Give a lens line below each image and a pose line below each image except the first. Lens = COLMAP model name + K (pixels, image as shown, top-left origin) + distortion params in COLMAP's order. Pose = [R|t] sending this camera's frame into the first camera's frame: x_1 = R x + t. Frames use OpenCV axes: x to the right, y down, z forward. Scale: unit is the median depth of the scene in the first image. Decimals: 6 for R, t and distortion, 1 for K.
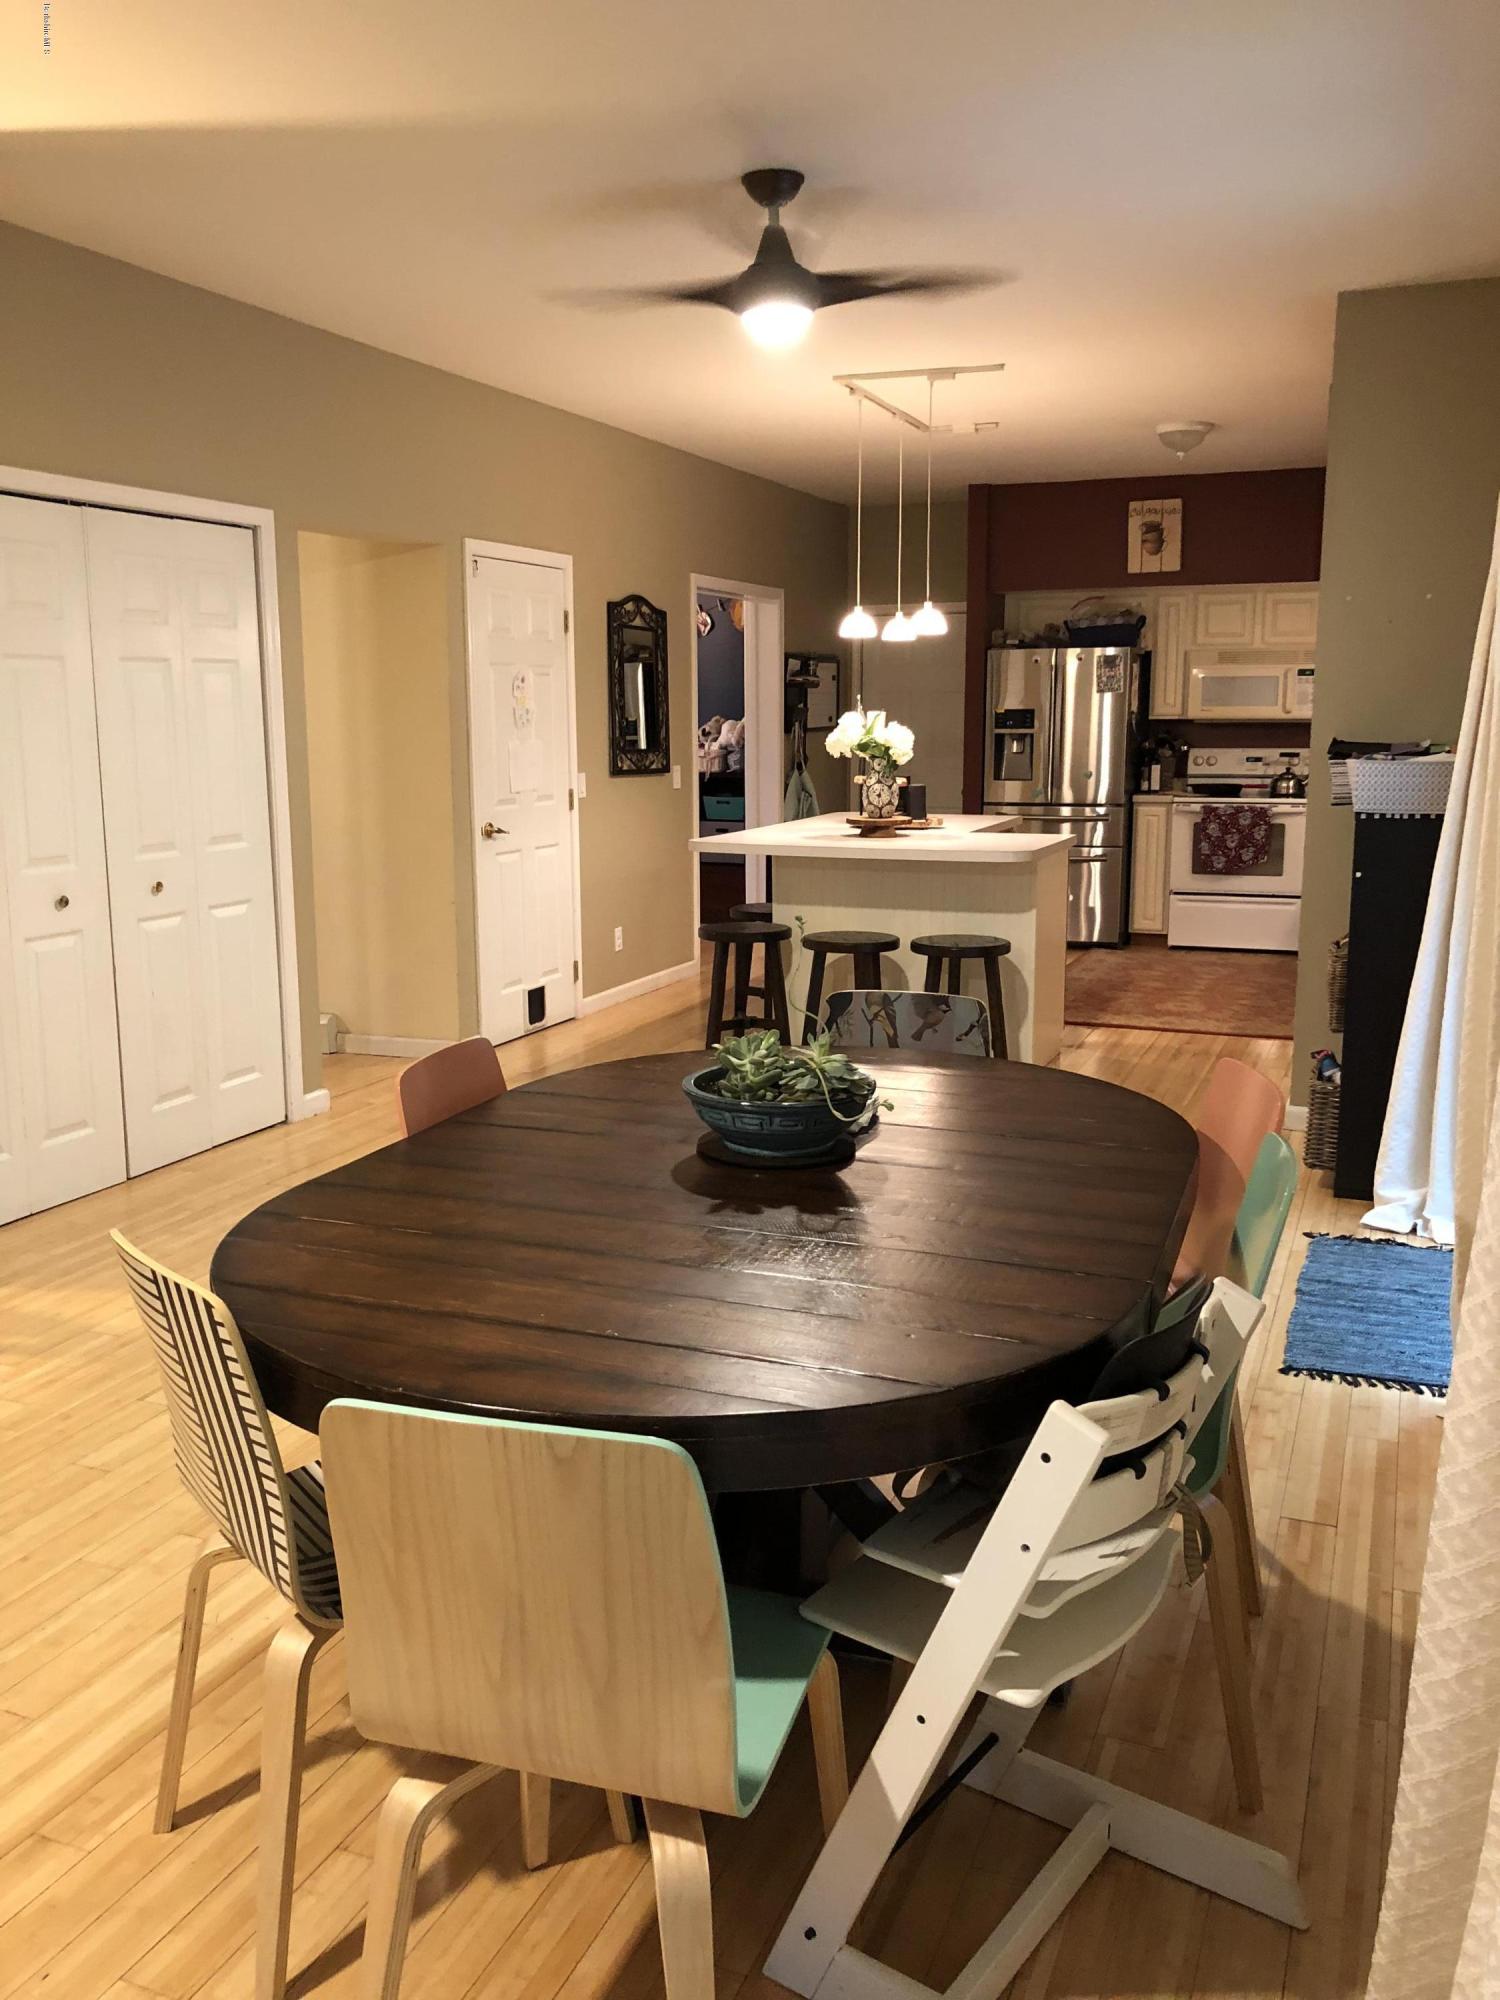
lens RADIAL K [[1694.8, 0, 731.7], [0, 1694.8, 1000.2], [0, 0, 1]] dist [0.076272, -0.057404]
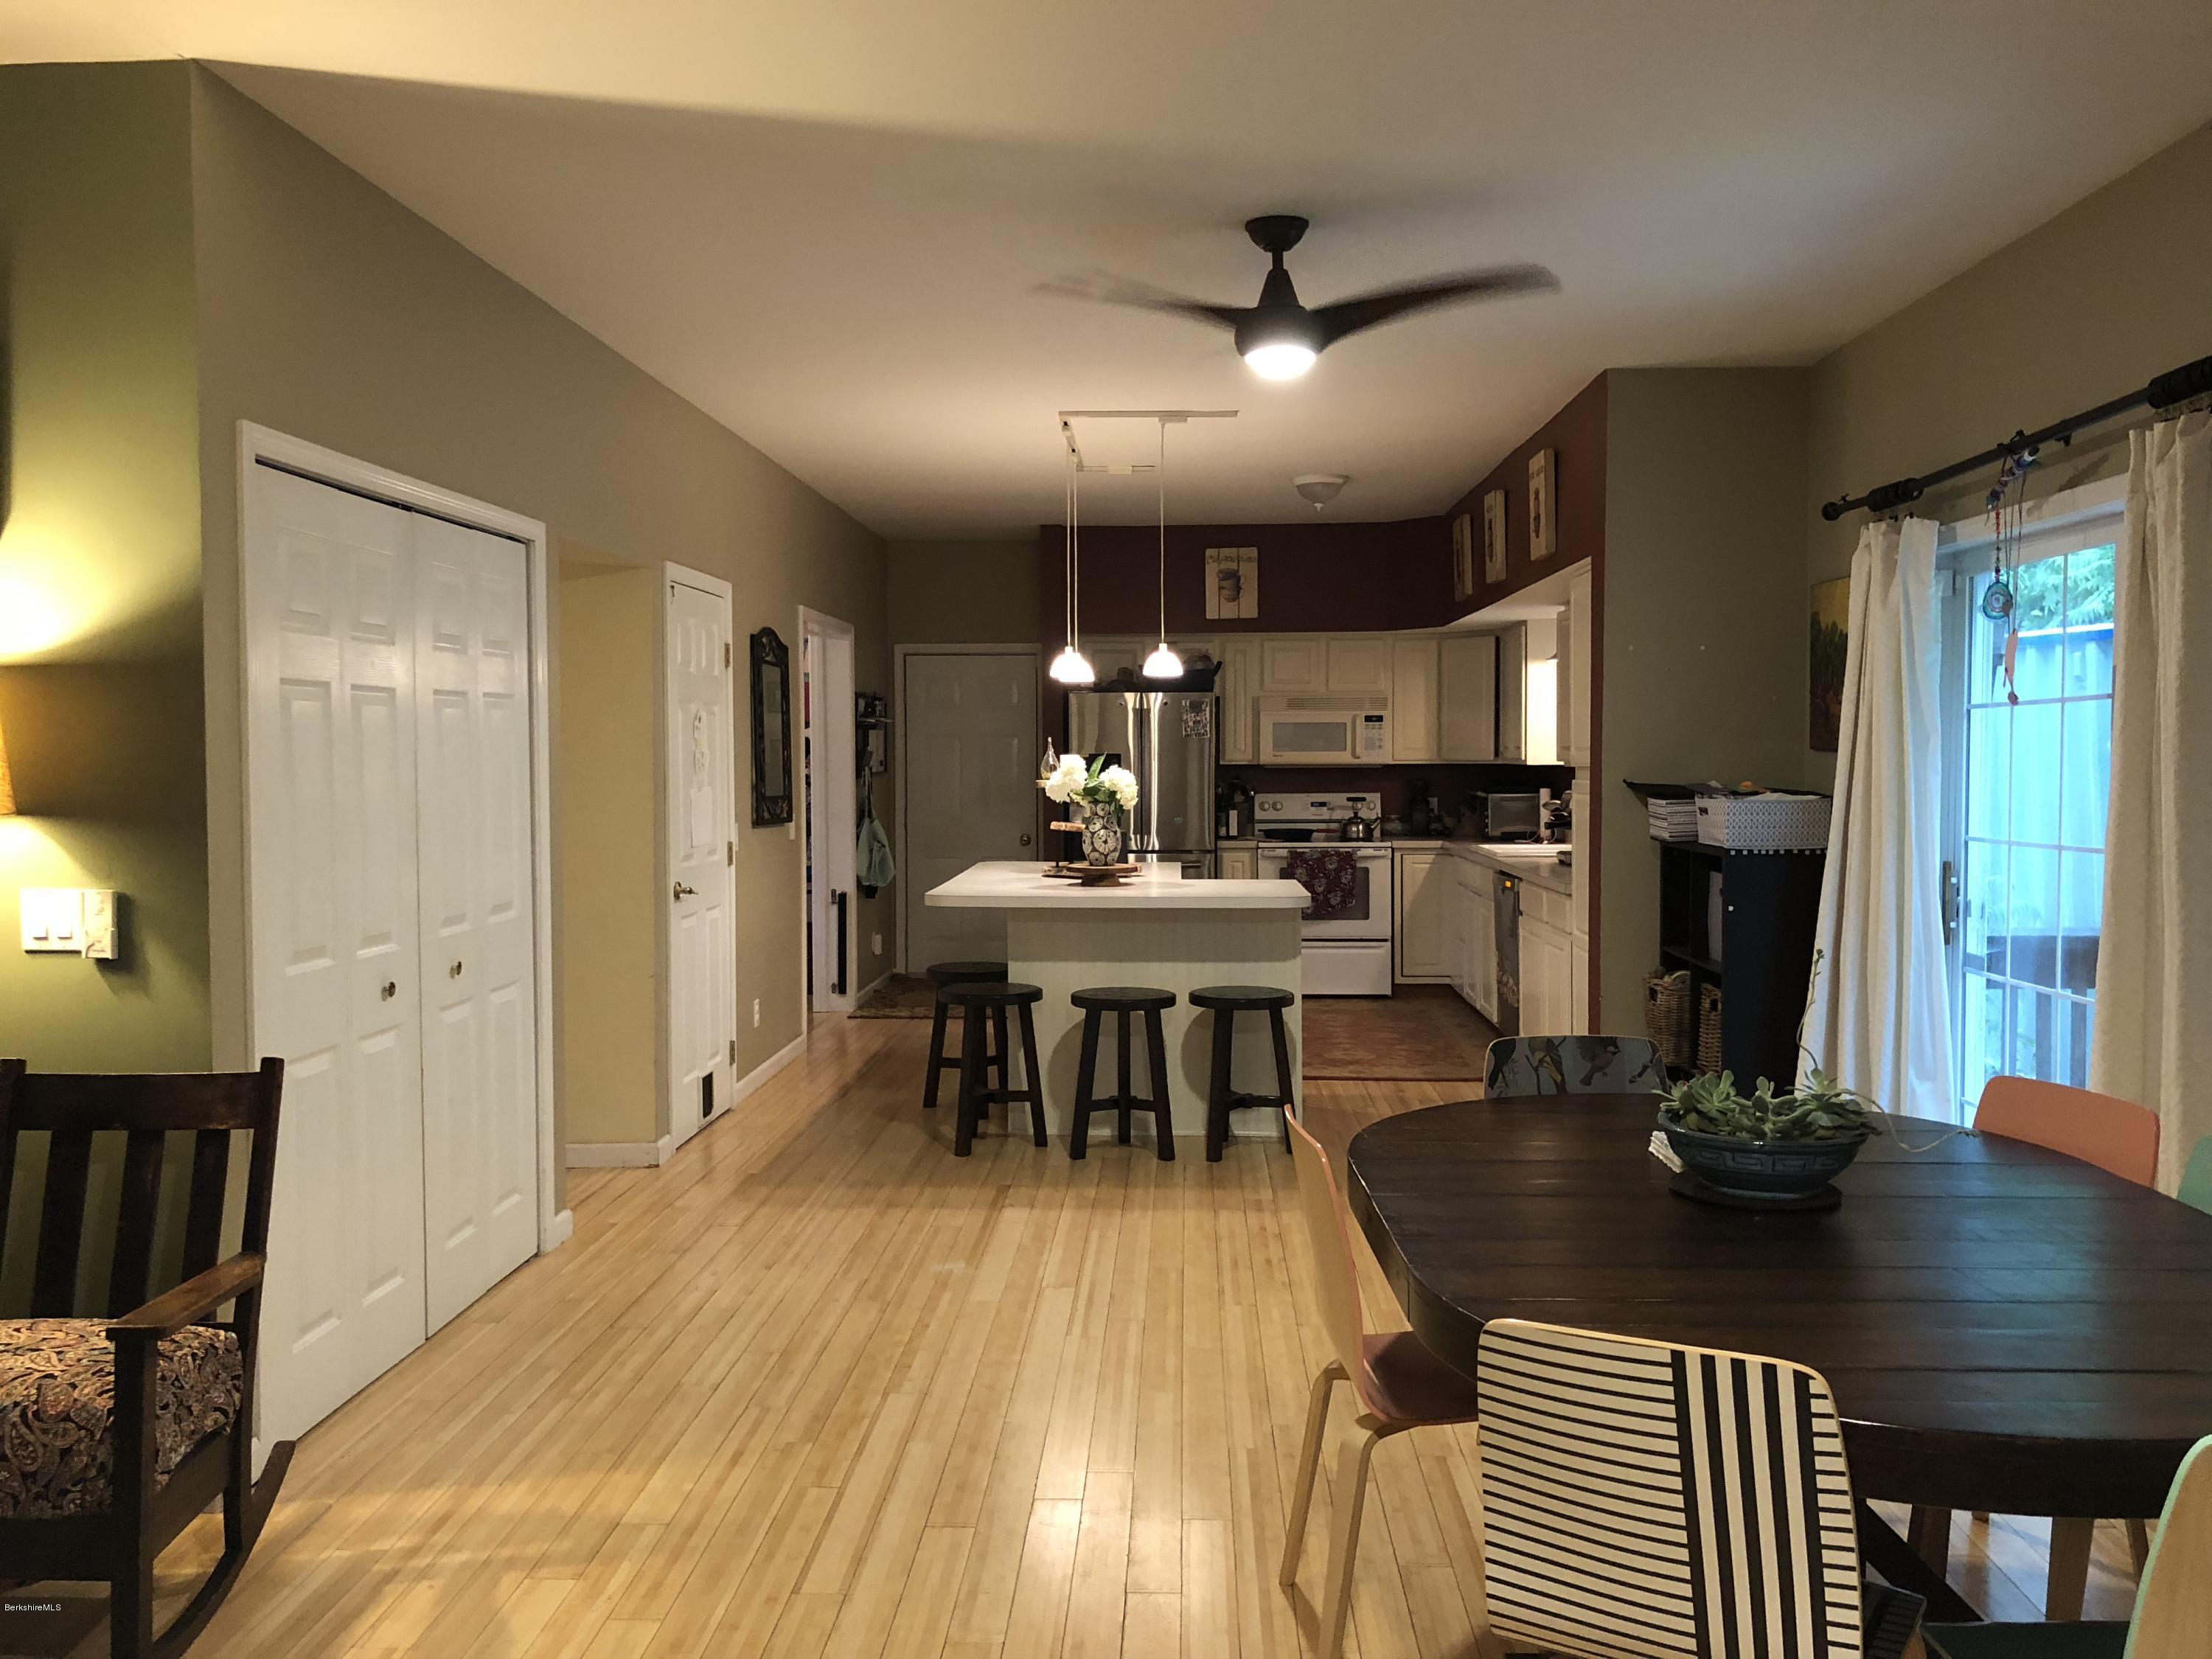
lens RADIAL K [[1874.5, 0, 1083.1], [0, 1874.5, 841.9], [0, 0, 1]] dist [0.076272, -0.057404]
pose [[0.938882, -0.016490, 0.343844, -0.256918], [0.058919, 0.991811, -0.113316, -0.004296], [-0.339159, 0.126649, 0.932165, 0.037740]]
